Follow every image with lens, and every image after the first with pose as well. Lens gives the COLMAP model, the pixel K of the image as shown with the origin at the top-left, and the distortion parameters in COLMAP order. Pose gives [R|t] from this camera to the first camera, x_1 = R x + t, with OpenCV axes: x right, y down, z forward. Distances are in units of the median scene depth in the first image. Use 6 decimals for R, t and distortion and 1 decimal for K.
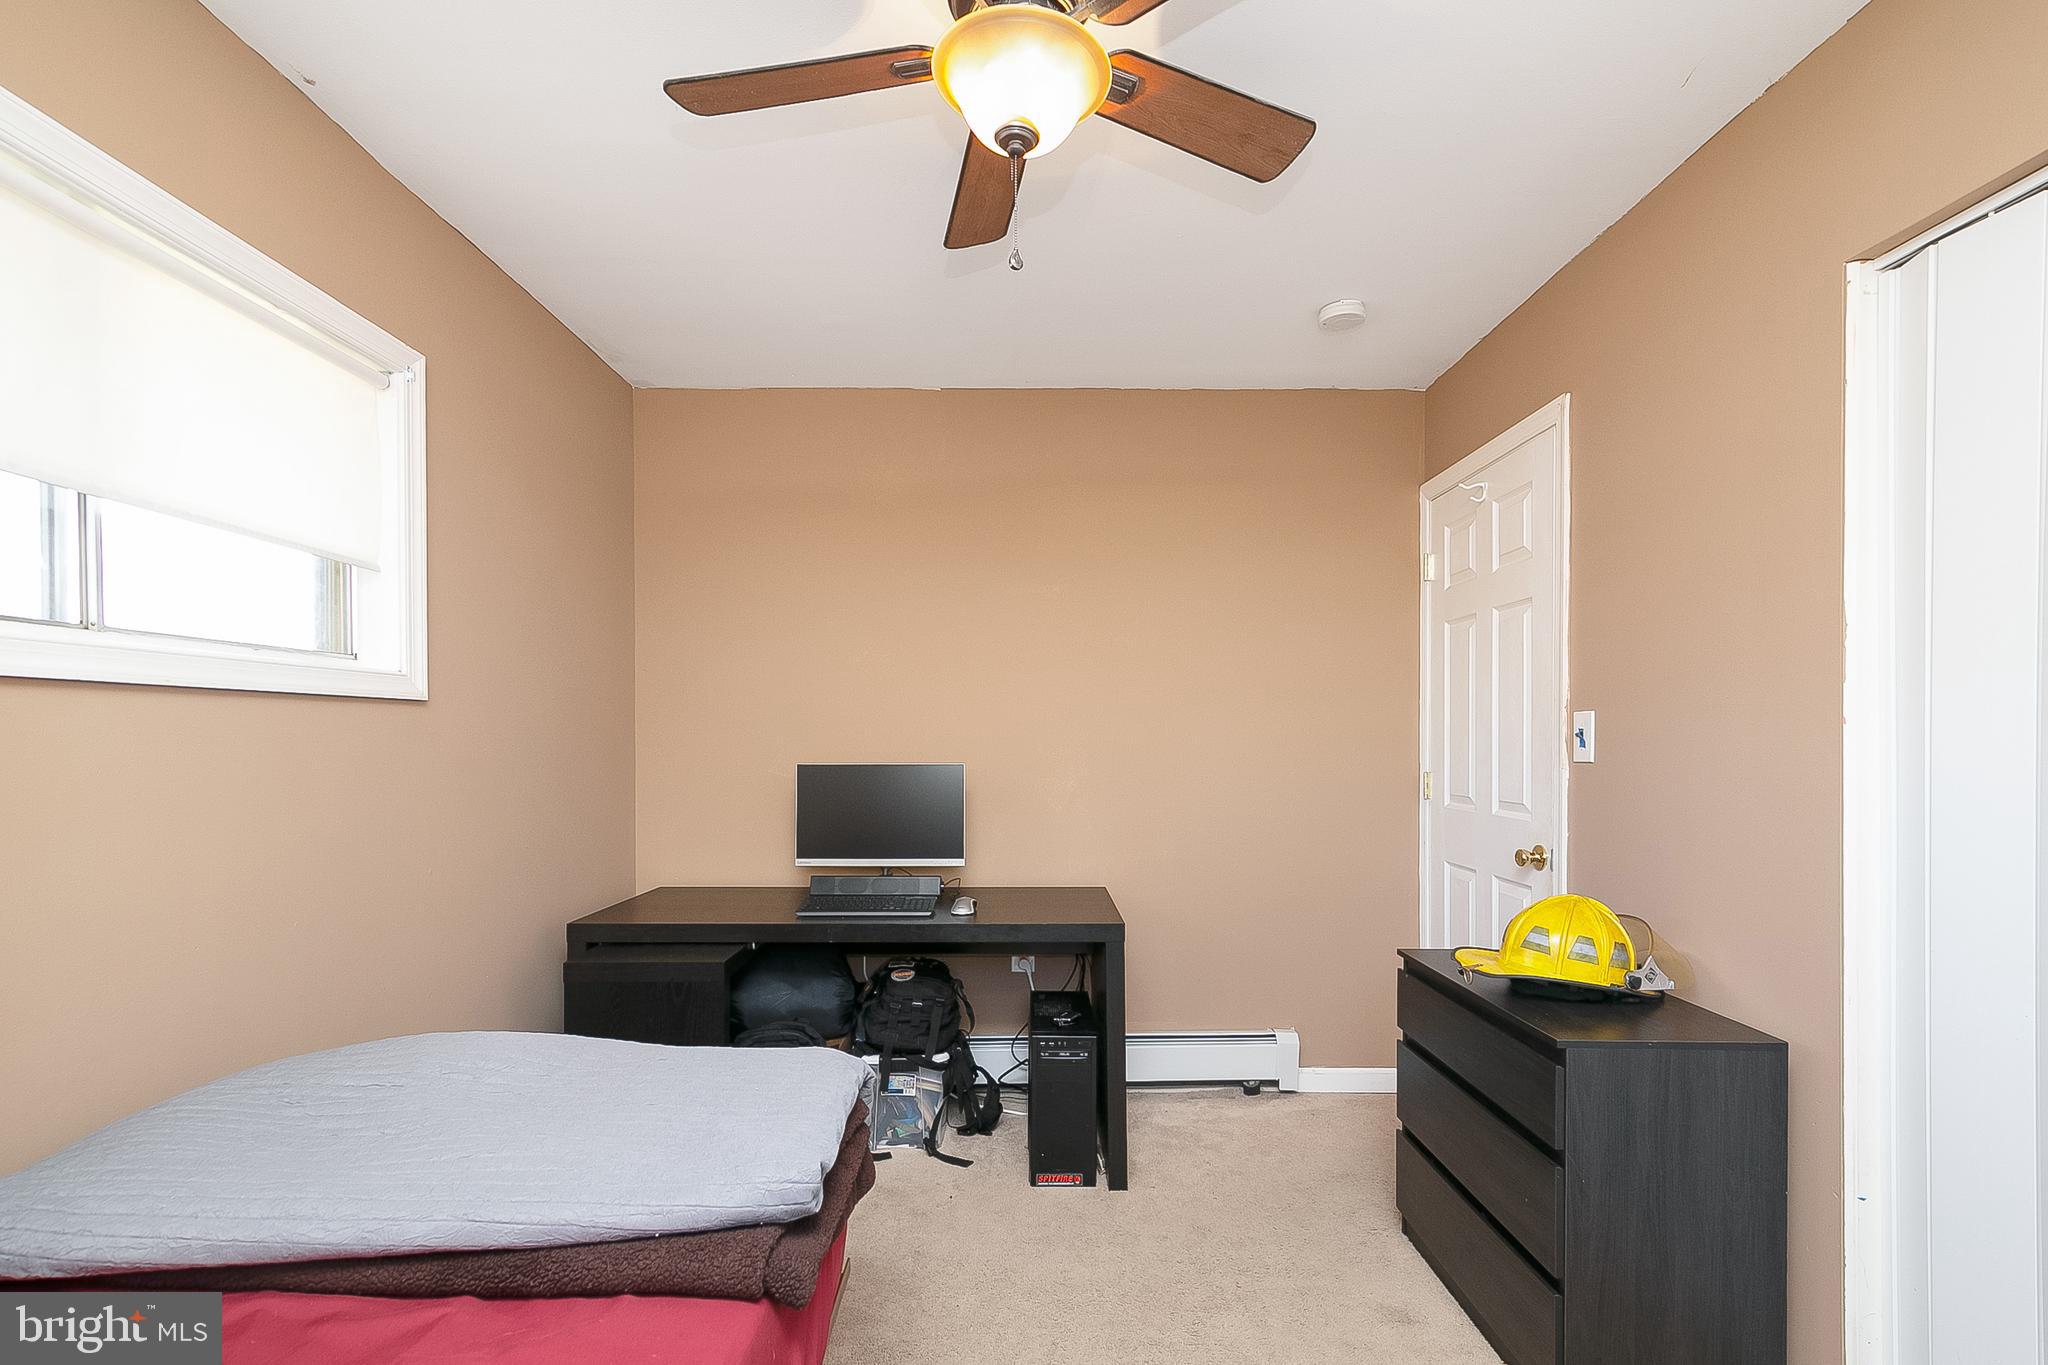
lens RADIAL K [[948.0, 0, 1023.3], [0, 948.0, 732.3], [0, 0, 1]] dist [0.017972, -0.000056]
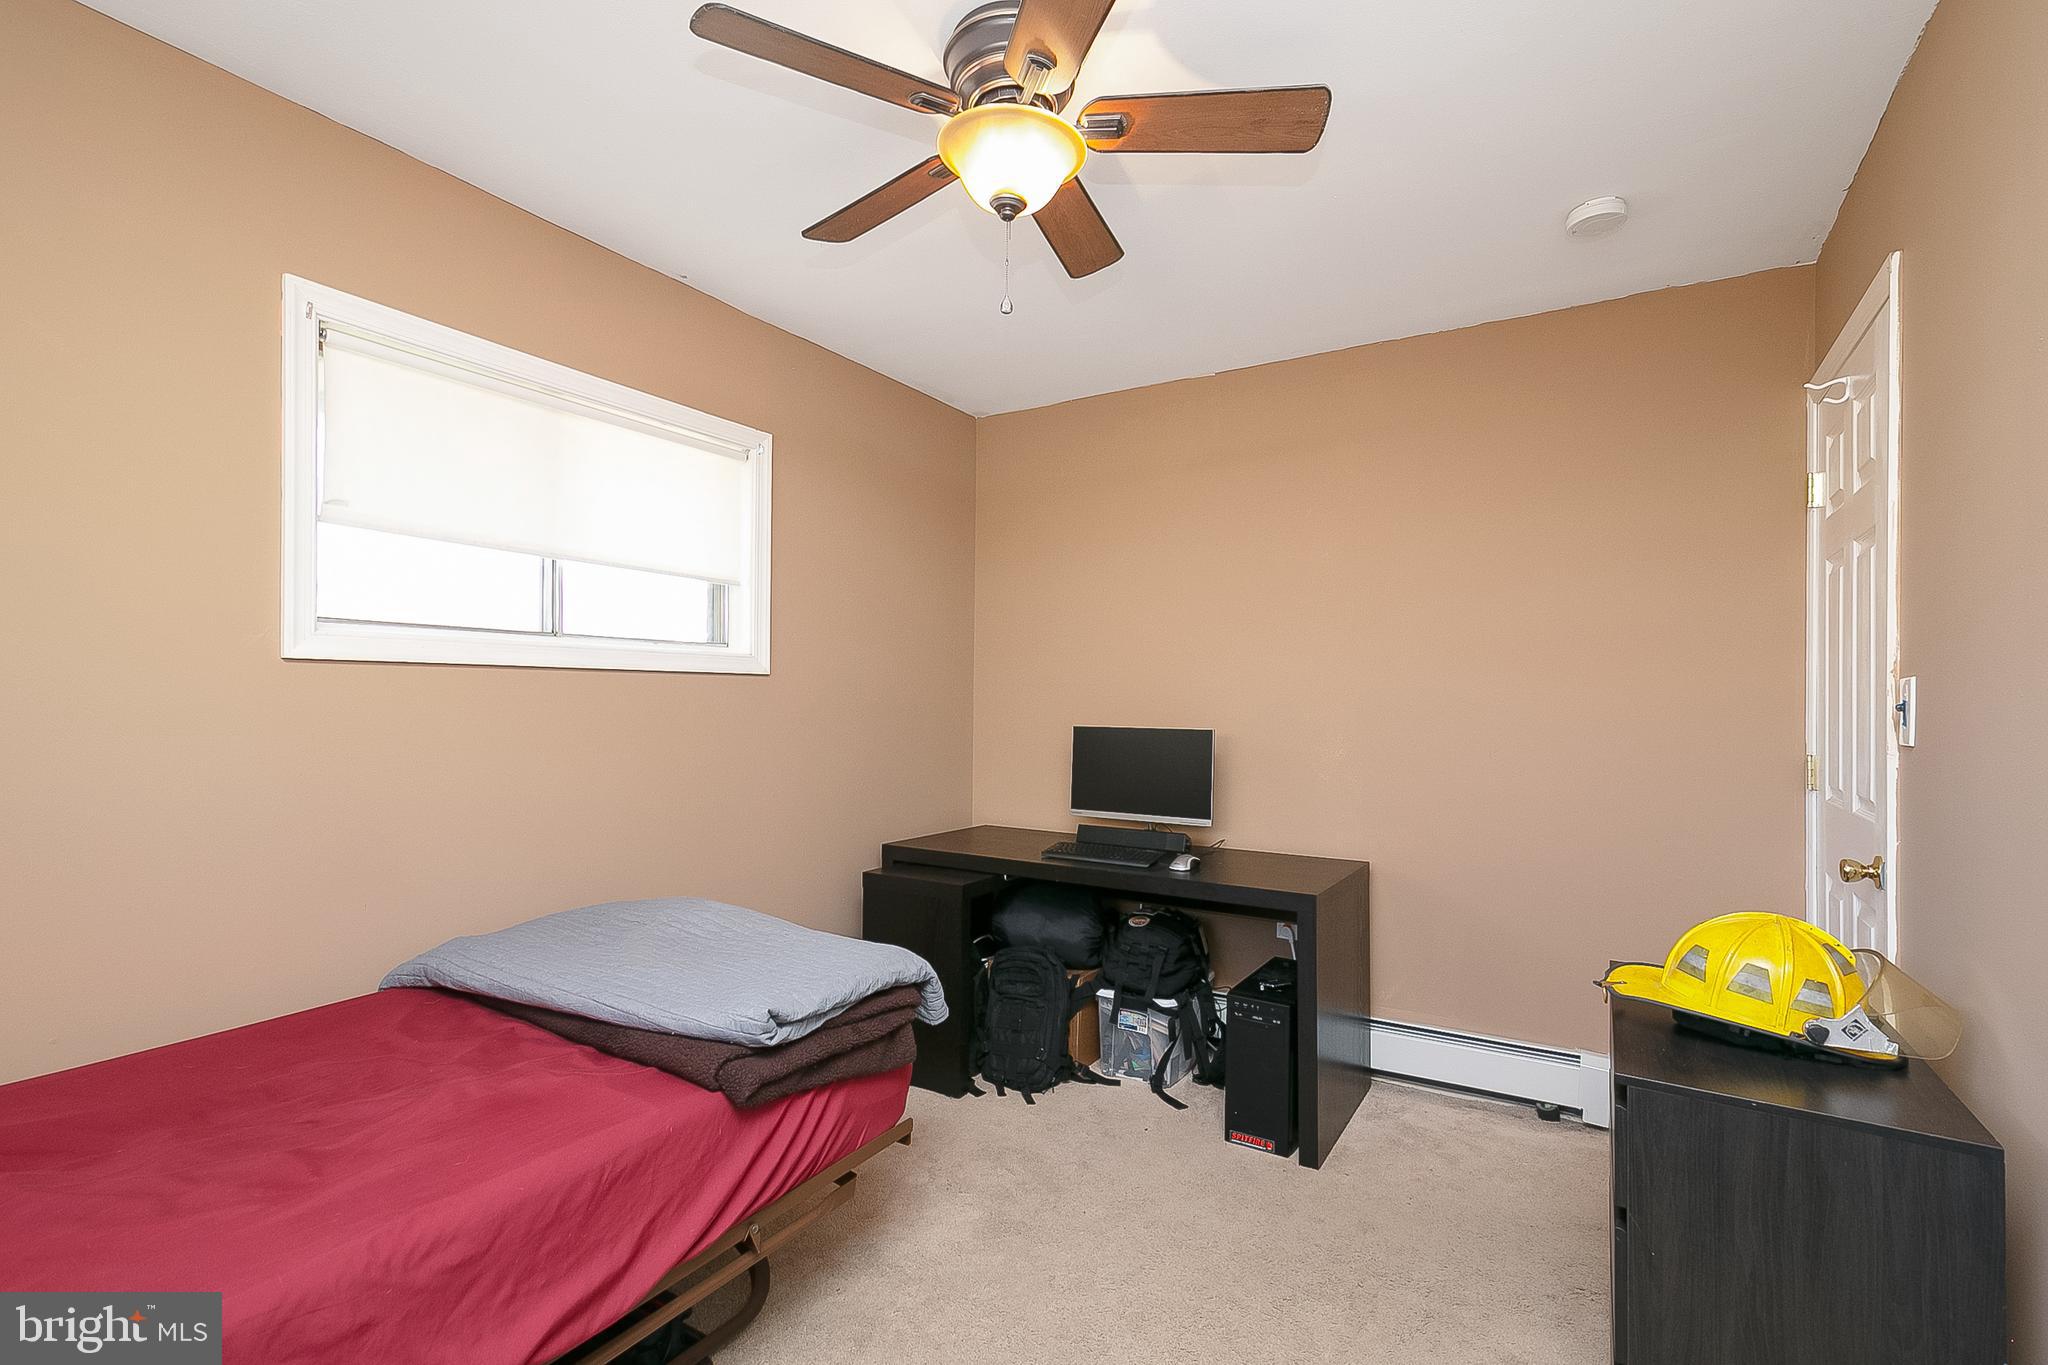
lens RADIAL K [[934.7, 0, 1026.9], [0, 934.7, 680.3], [0, 0, 1]] dist [0.018864, 0.000199]
pose [[0.848951, -0.004289, -0.528454, 0.347489], [-0.006271, 0.999815, -0.018190, -0.001294], [0.528435, 0.018757, 0.848767, 0.013667]]
